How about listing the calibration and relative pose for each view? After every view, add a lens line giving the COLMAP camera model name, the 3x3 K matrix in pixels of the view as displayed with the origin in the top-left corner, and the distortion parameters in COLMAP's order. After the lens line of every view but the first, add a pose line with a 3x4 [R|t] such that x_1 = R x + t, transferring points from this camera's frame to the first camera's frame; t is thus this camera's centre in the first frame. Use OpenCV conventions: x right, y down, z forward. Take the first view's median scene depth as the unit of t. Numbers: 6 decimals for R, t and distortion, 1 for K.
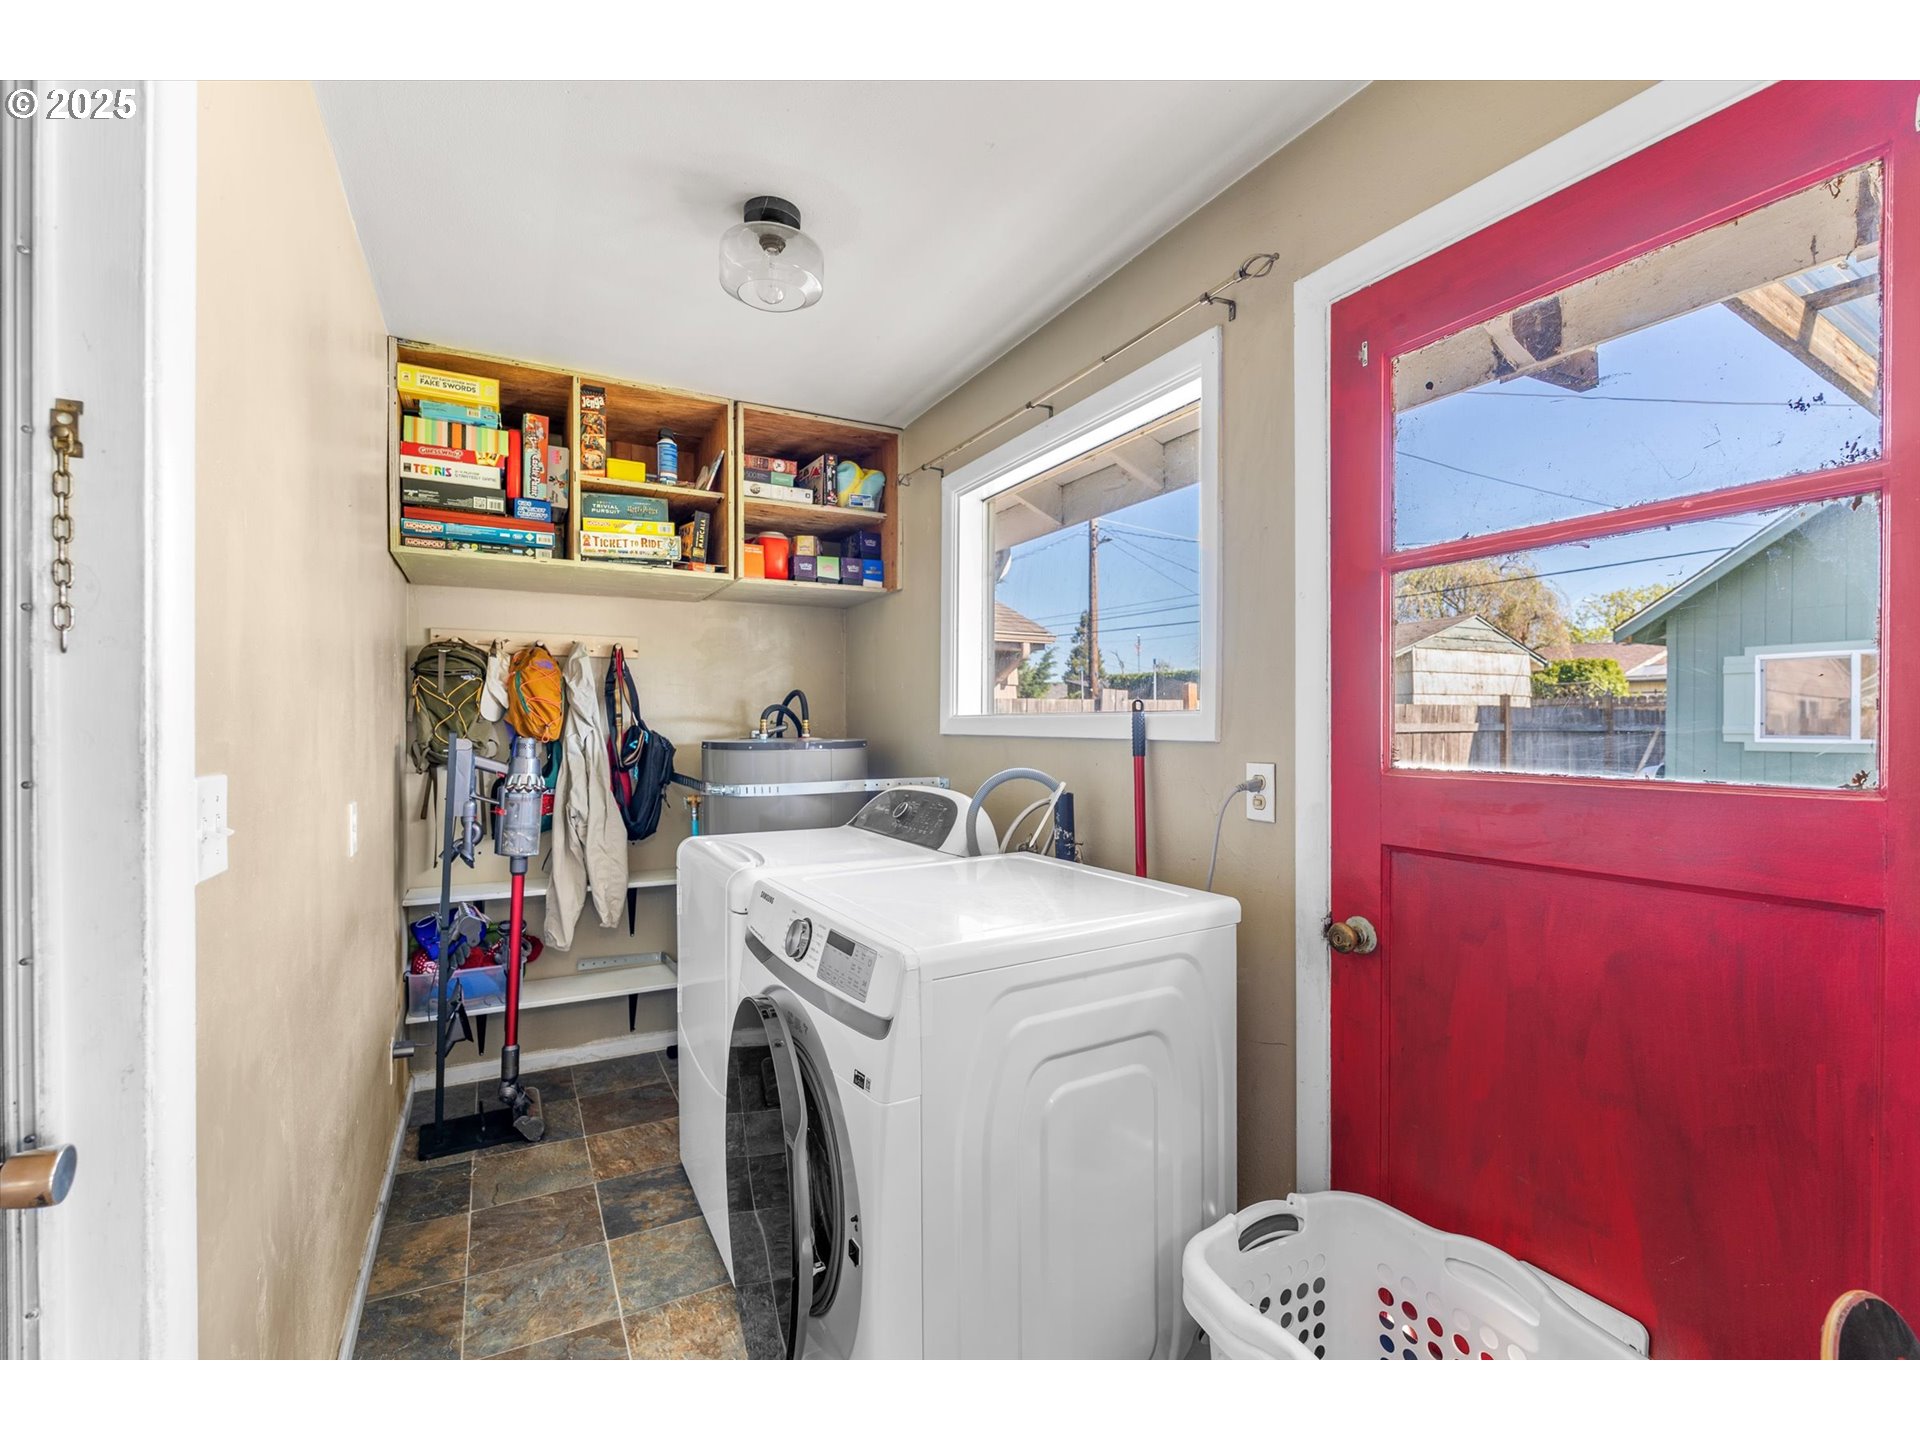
lens RADIAL K [[841.8, 0, 964.3], [0, 841.8, 738.7], [0, 0, 1]] dist [-0.001832, 0.000349]
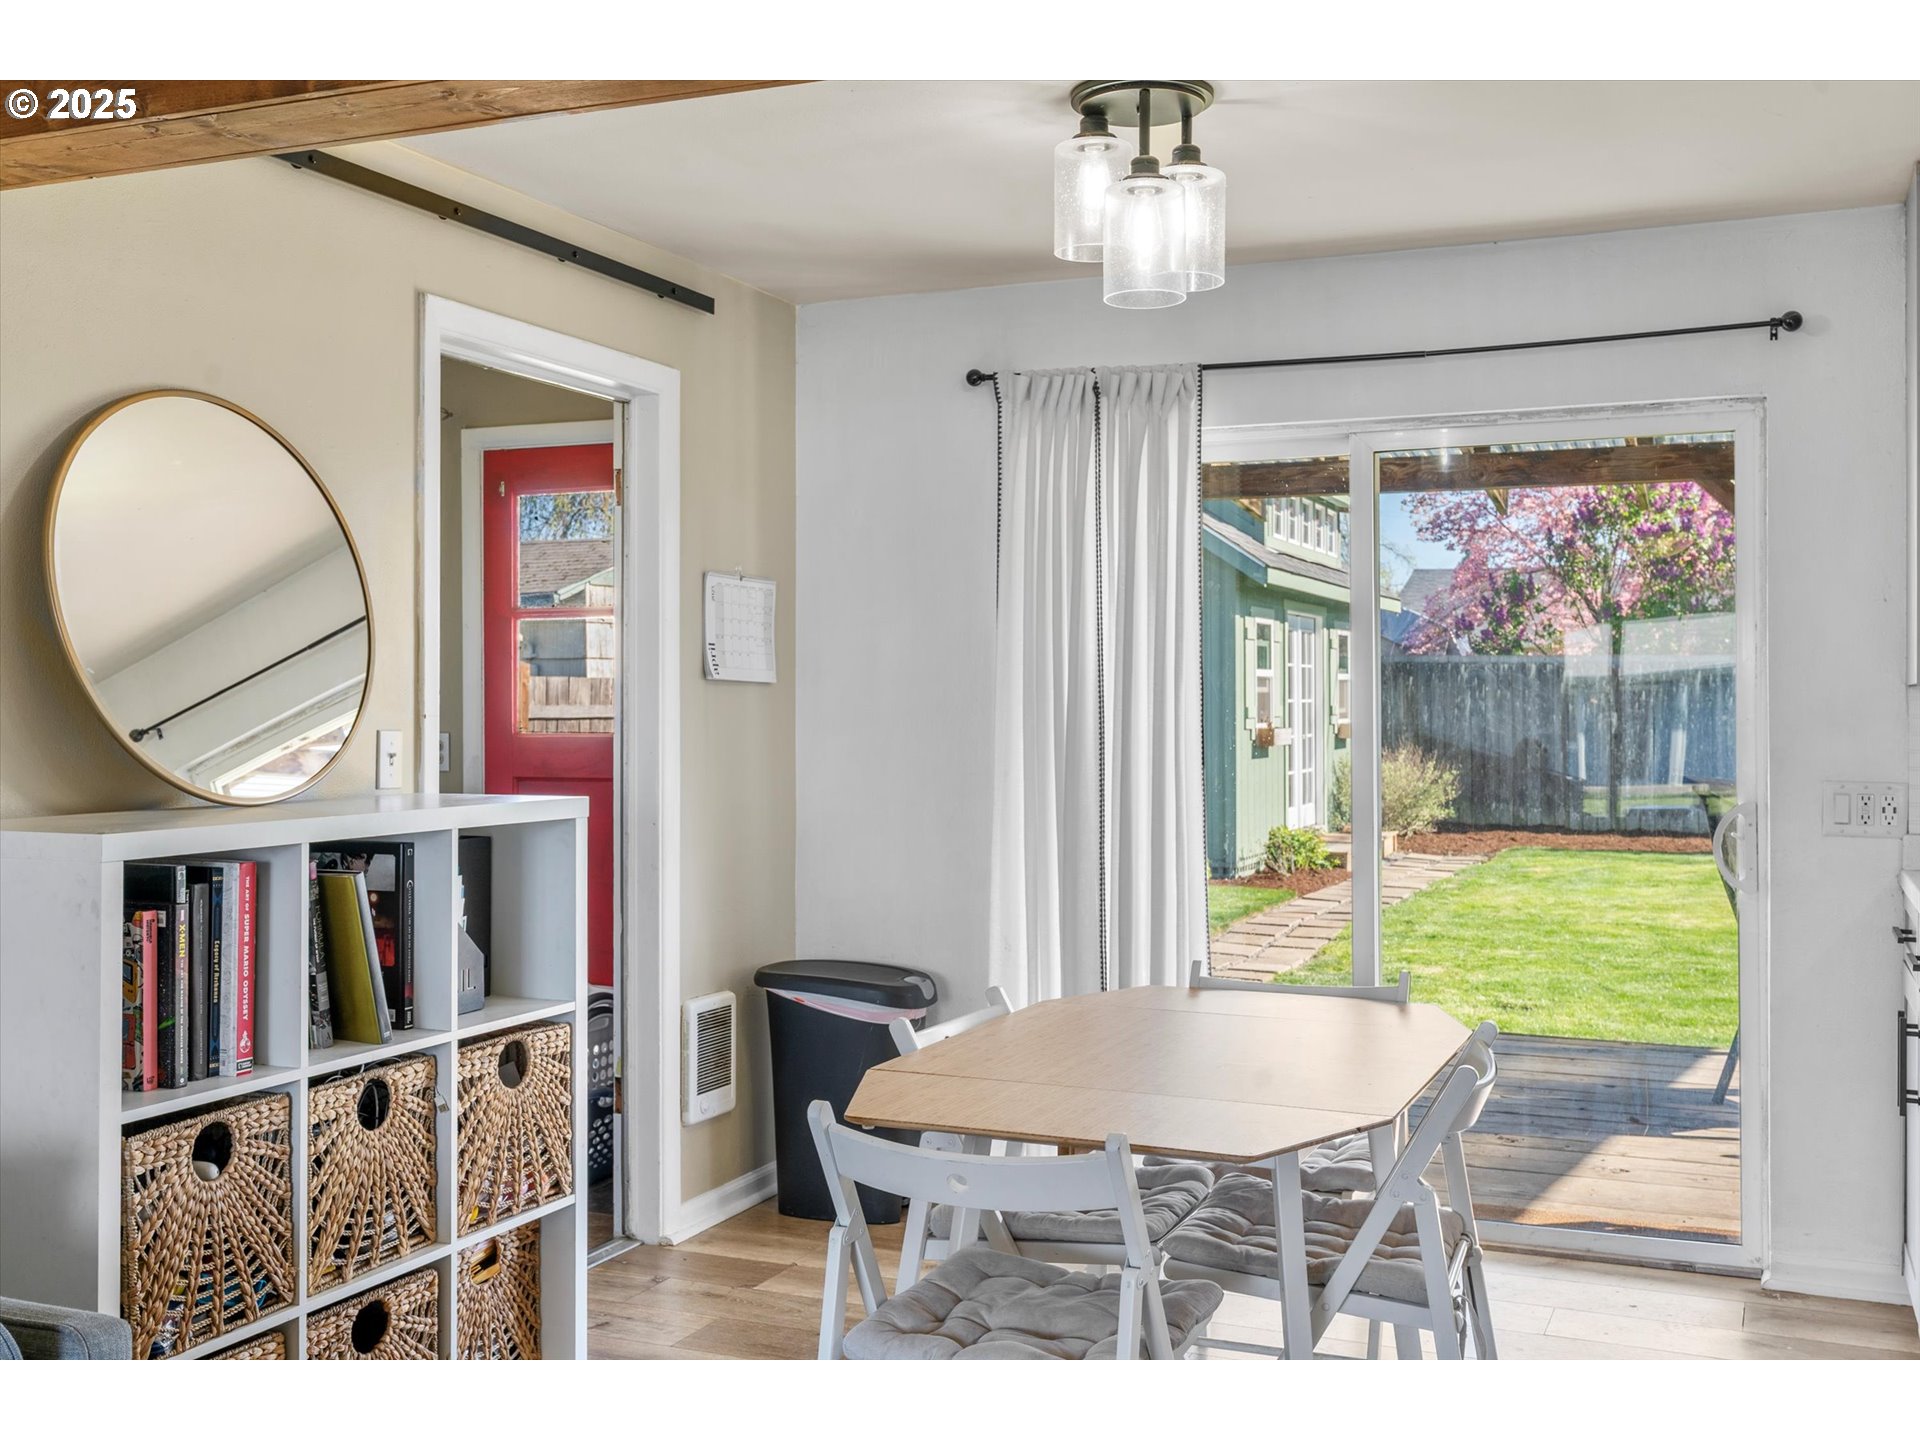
lens RADIAL K [[1907.7, 0, 946.2], [0, 1907.7, 697.0], [0, 0, 1]] dist [0.004502, 0.002409]
pose [[0.787905, 0.002920, 0.615790, -0.896514], [0.010809, 0.999769, -0.018571, 0.032634], [-0.615702, 0.021288, 0.787691, -1.942890]]
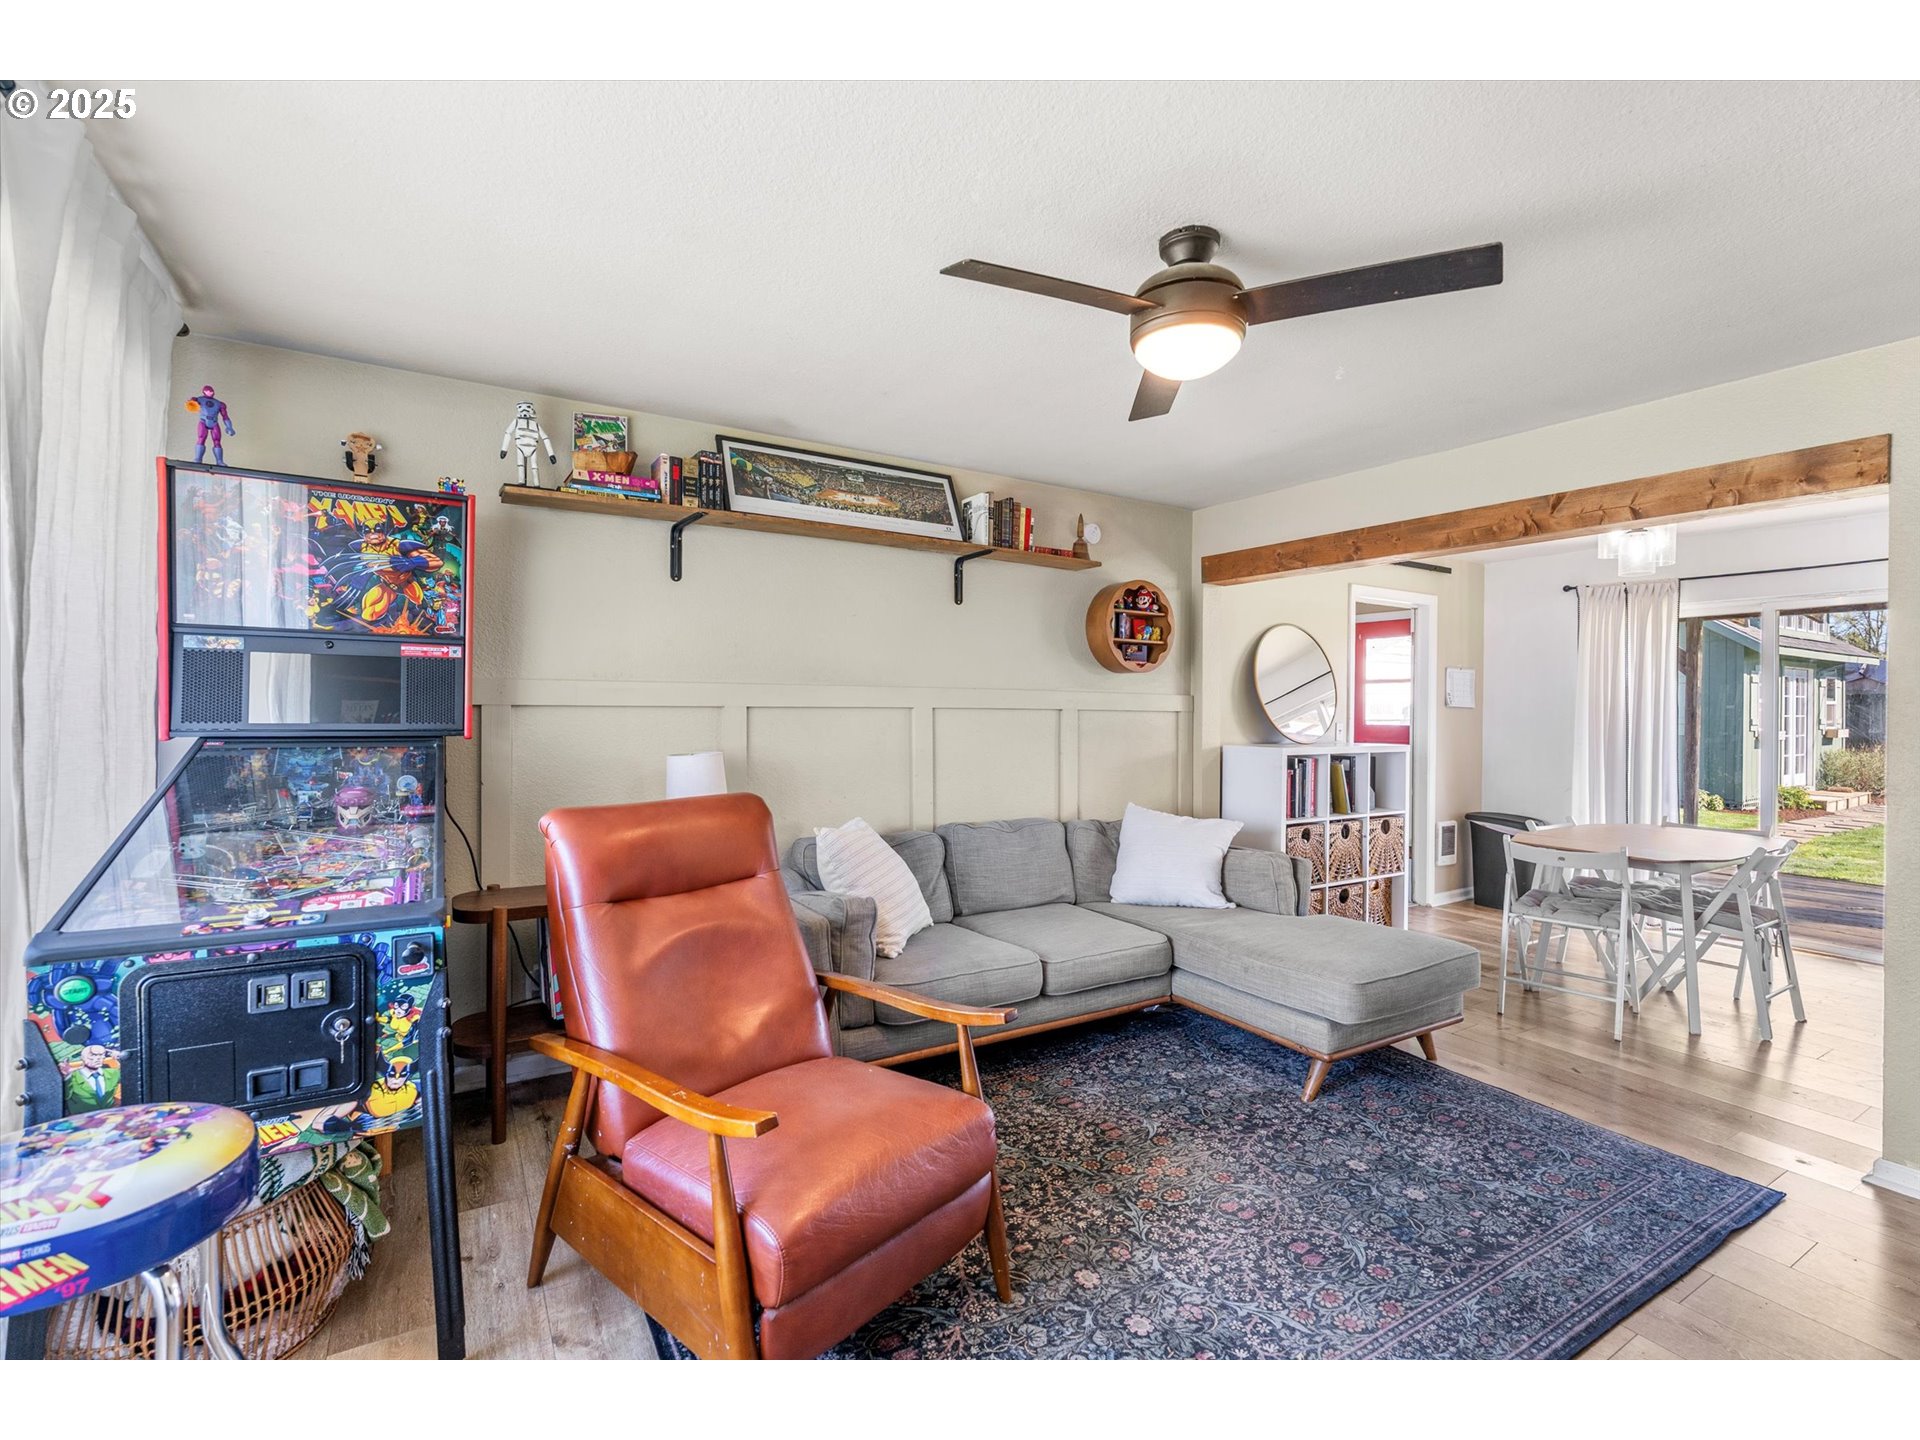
lens RADIAL K [[860.2, 0, 960.0], [0, 860.2, 720.0], [0, 0, 1]] dist [-0.005057, -0.000284]
pose [[0.998534, 0.007485, 0.053617, -1.519959], [-0.007029, 0.999938, -0.008686, 0.047999], [-0.053679, 0.008296, 0.998524, -2.774887]]
